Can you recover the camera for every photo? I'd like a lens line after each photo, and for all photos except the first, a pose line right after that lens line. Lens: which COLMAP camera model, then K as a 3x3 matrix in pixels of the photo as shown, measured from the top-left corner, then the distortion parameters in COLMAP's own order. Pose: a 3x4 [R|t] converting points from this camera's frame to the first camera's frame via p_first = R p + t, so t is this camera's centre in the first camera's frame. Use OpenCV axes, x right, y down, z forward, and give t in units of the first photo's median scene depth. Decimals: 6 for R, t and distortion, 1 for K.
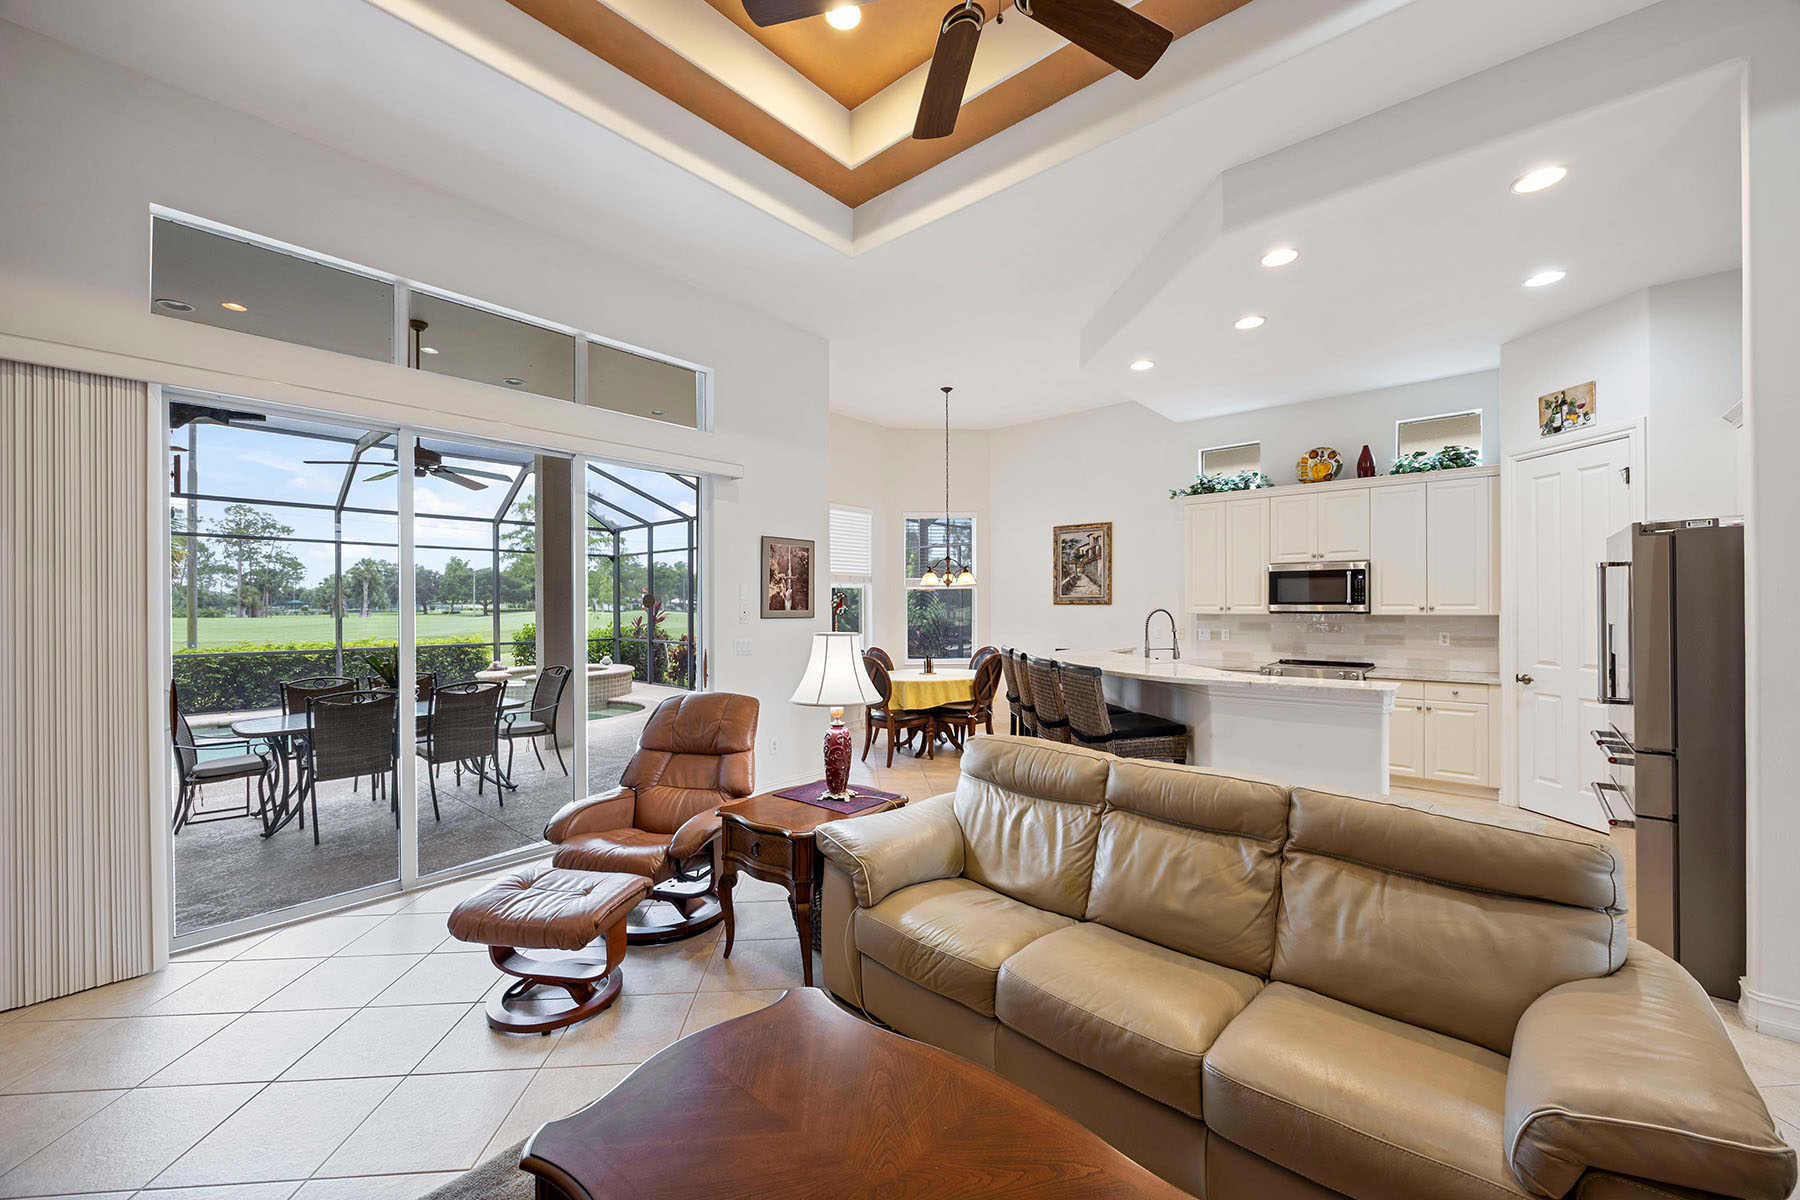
lens RADIAL K [[689.5, 0, 903.6], [0, 689.5, 608.4], [0, 0, 1]] dist [-0.003977, 0.000214]
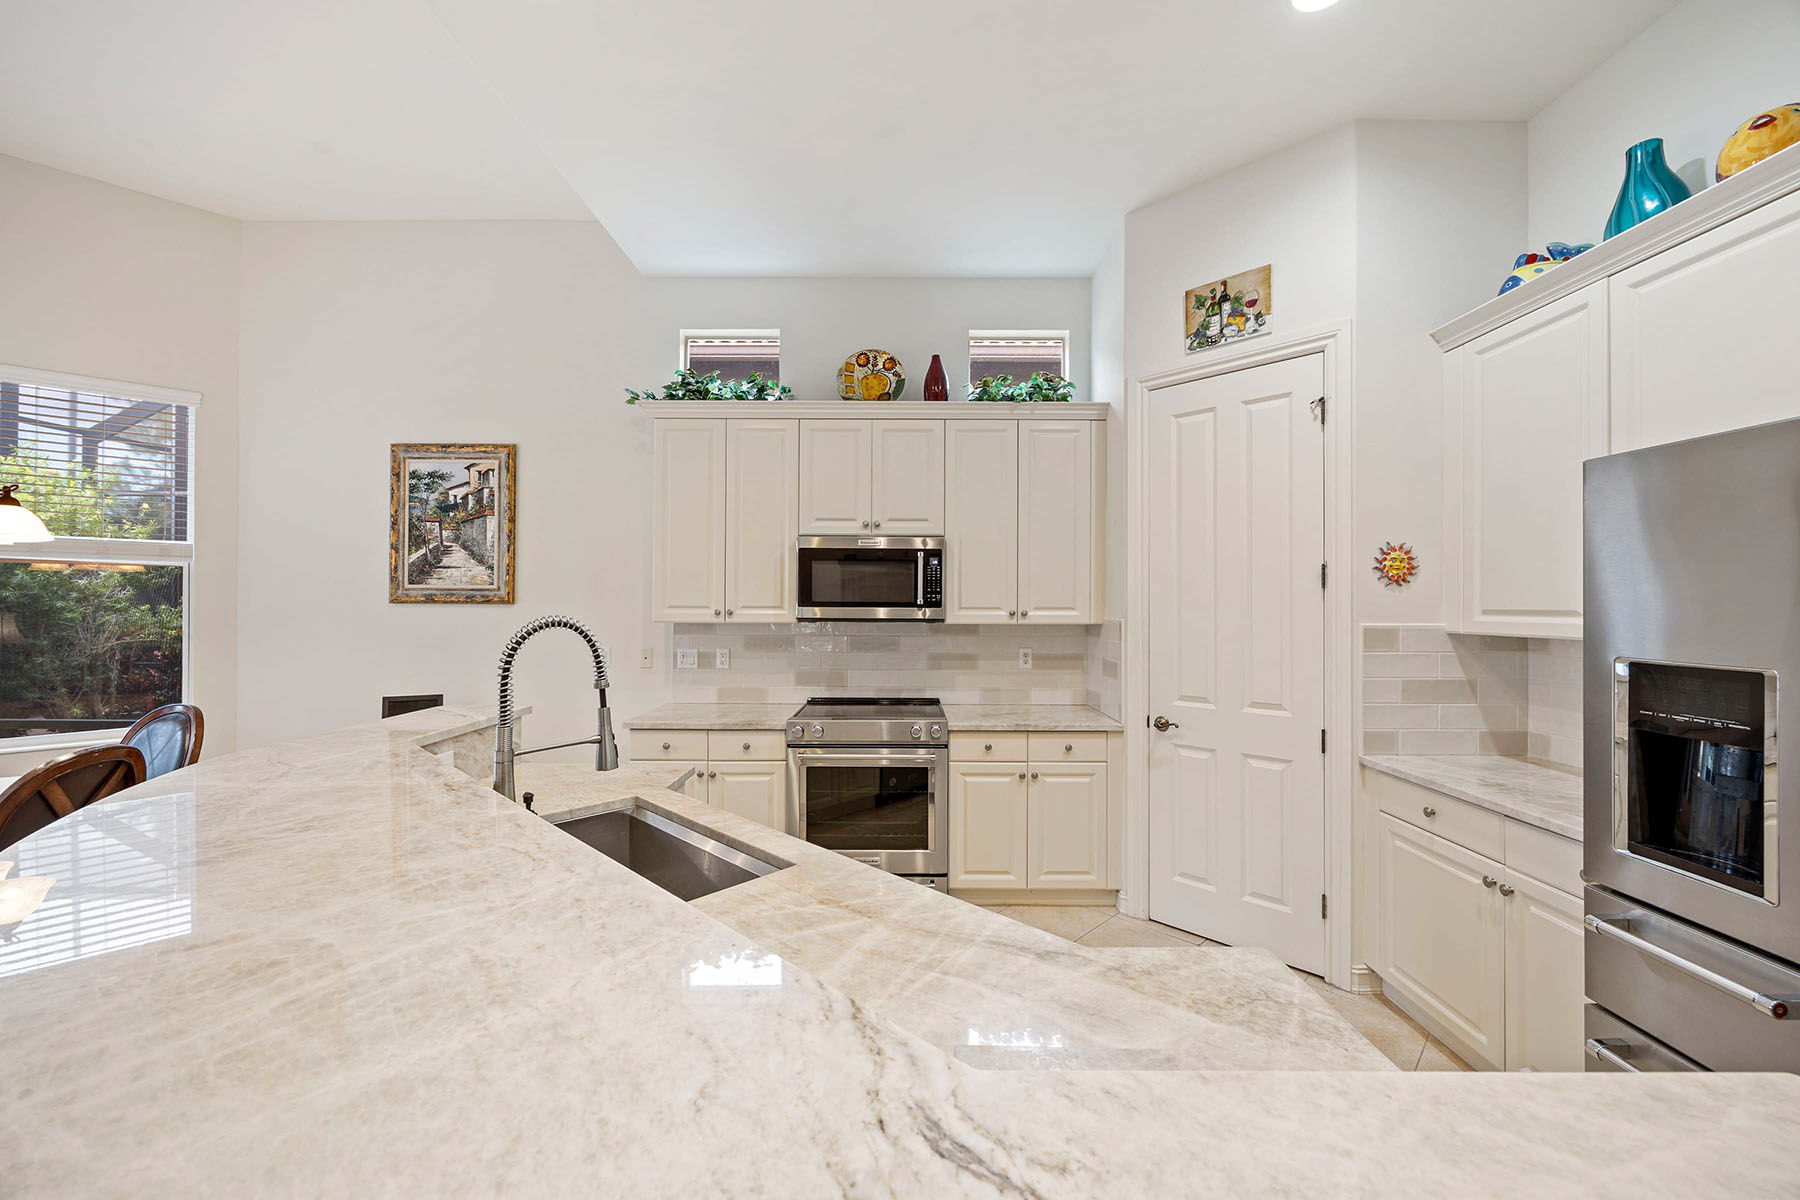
lens RADIAL K [[693.1, 0, 902.1], [0, 693.1, 599.3], [0, 0, 1]] dist [-0.002828, 0.000348]
pose [[0.755017, 0.011135, 0.655610, 0.230904], [-0.003609, 0.999911, -0.012826, -0.004465], [-0.655695, 0.007318, 0.754991, 0.534582]]
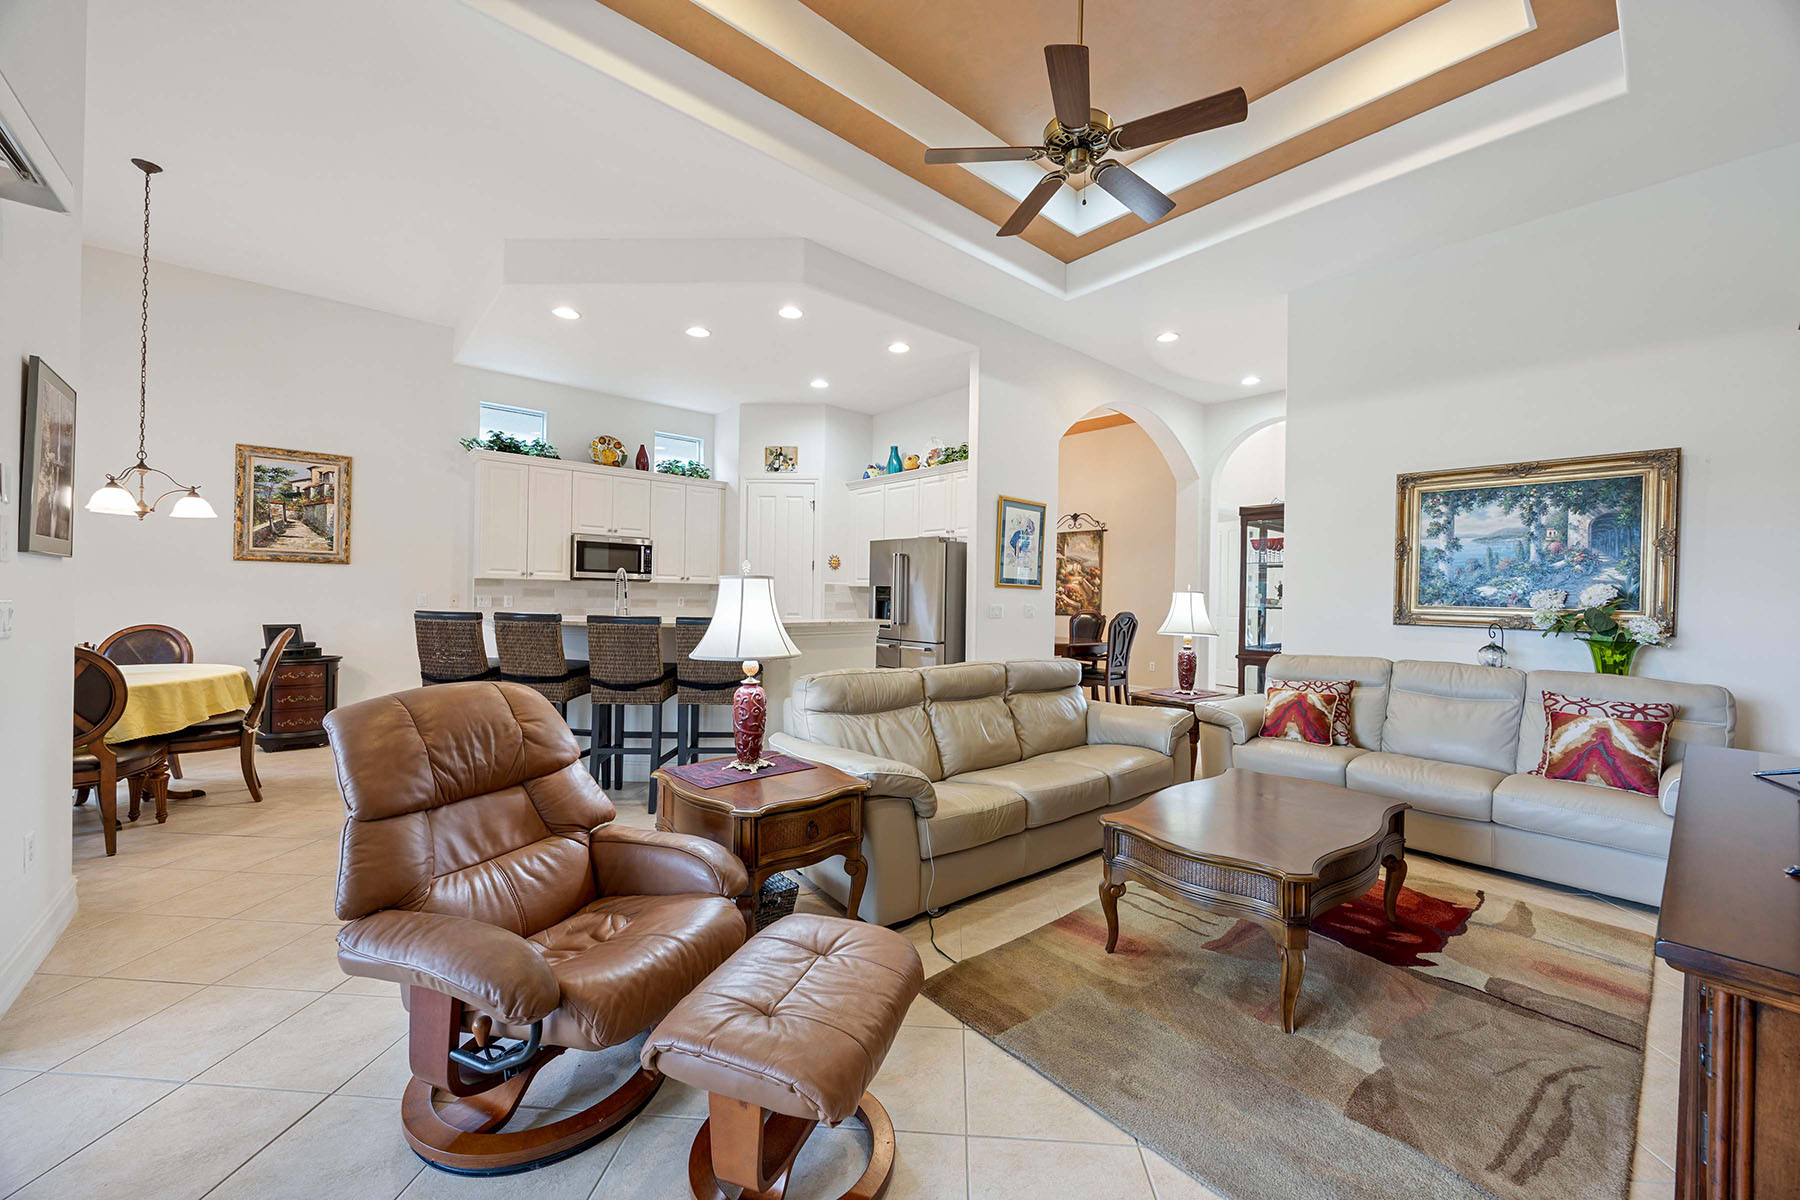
lens RADIAL K [[693.1, 0, 902.1], [0, 693.1, 599.3], [0, 0, 1]] dist [-0.002828, 0.000348]
pose [[0.140434, 0.001819, 0.990088, -0.479264], [-0.013144, 0.999914, 0.000027, 0.032350], [-0.990003, -0.013018, 0.140446, 0.359905]]
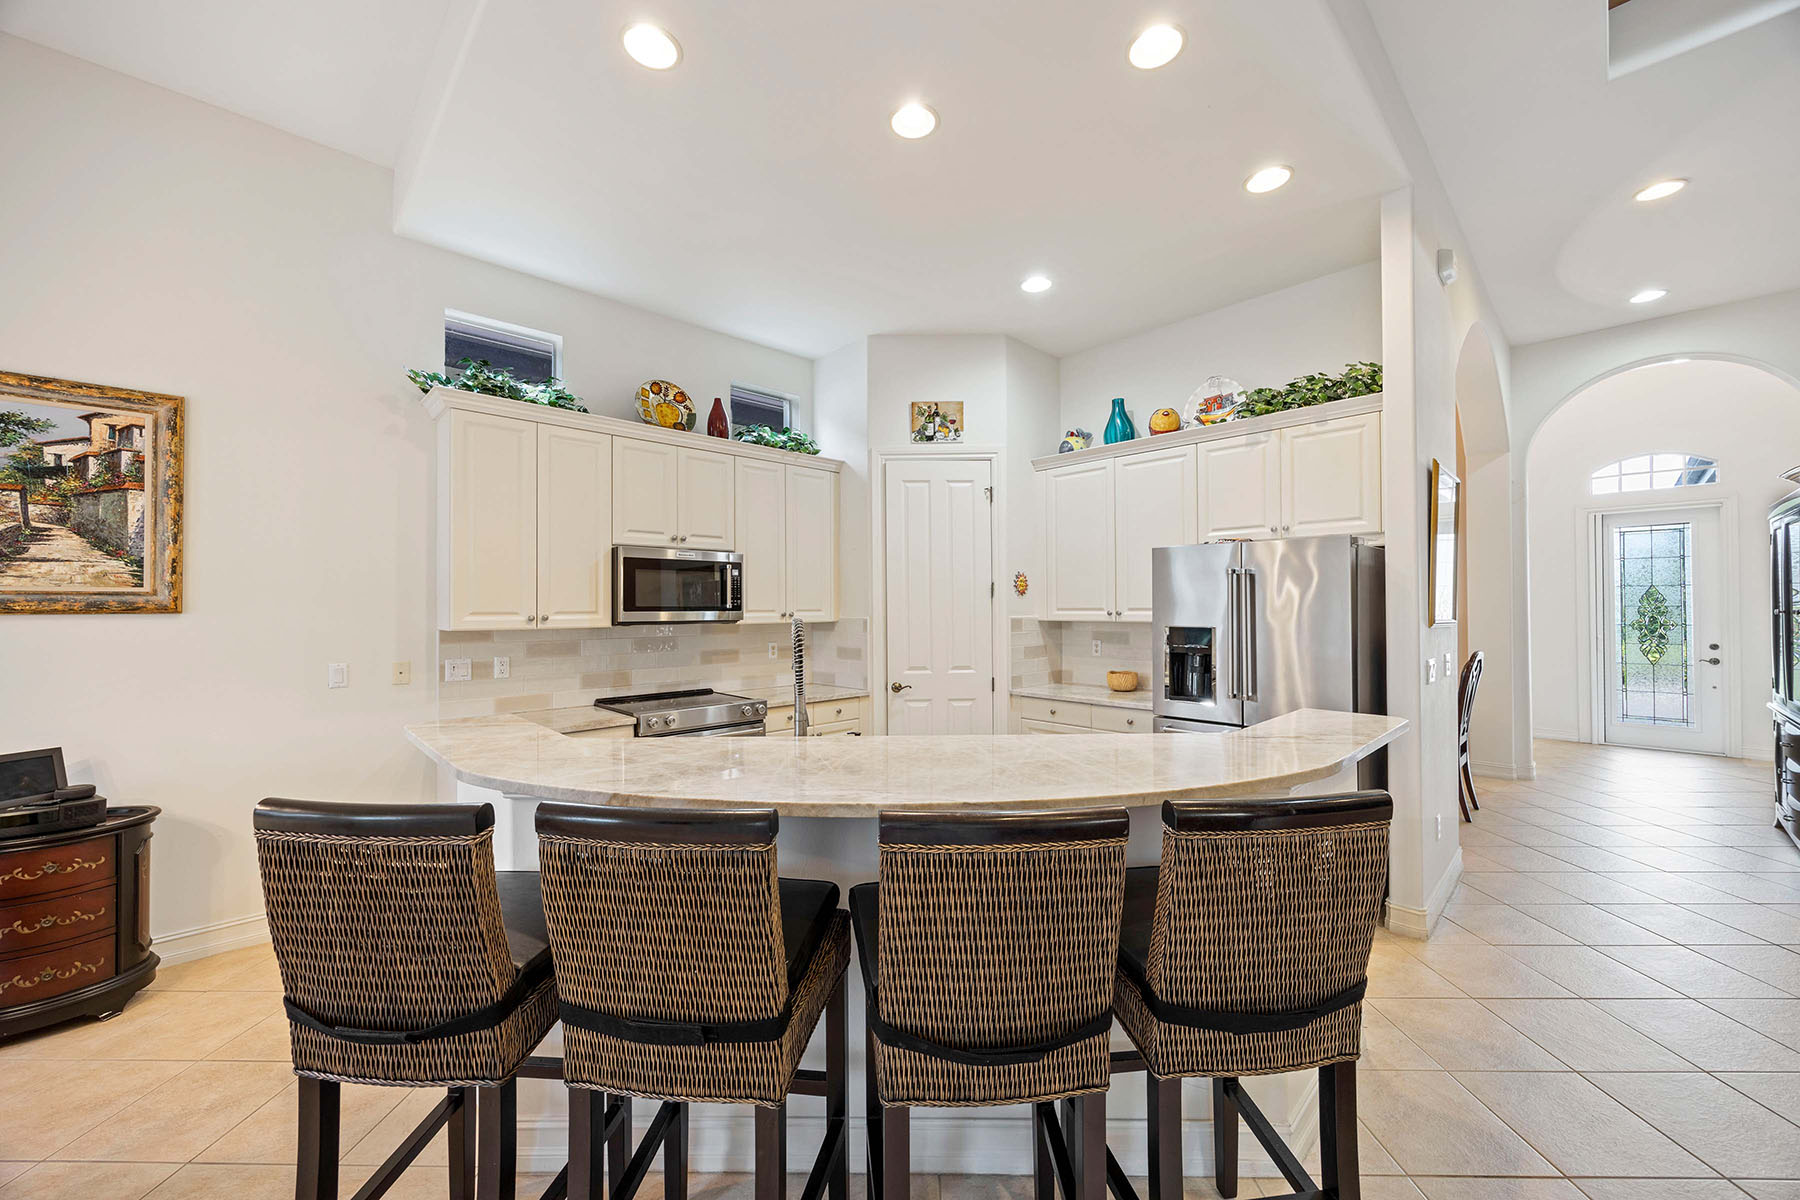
lens RADIAL K [[688.9, 0, 900.0], [0, 688.9, 600.0], [0, 0, 1]] dist [-0.001972, -0.000283]
pose [[0.090744, 0.013061, 0.995789, -0.052630], [0.009266, 0.999860, -0.013959, -0.004880], [-0.995831, 0.010494, 0.090610, 0.727577]]
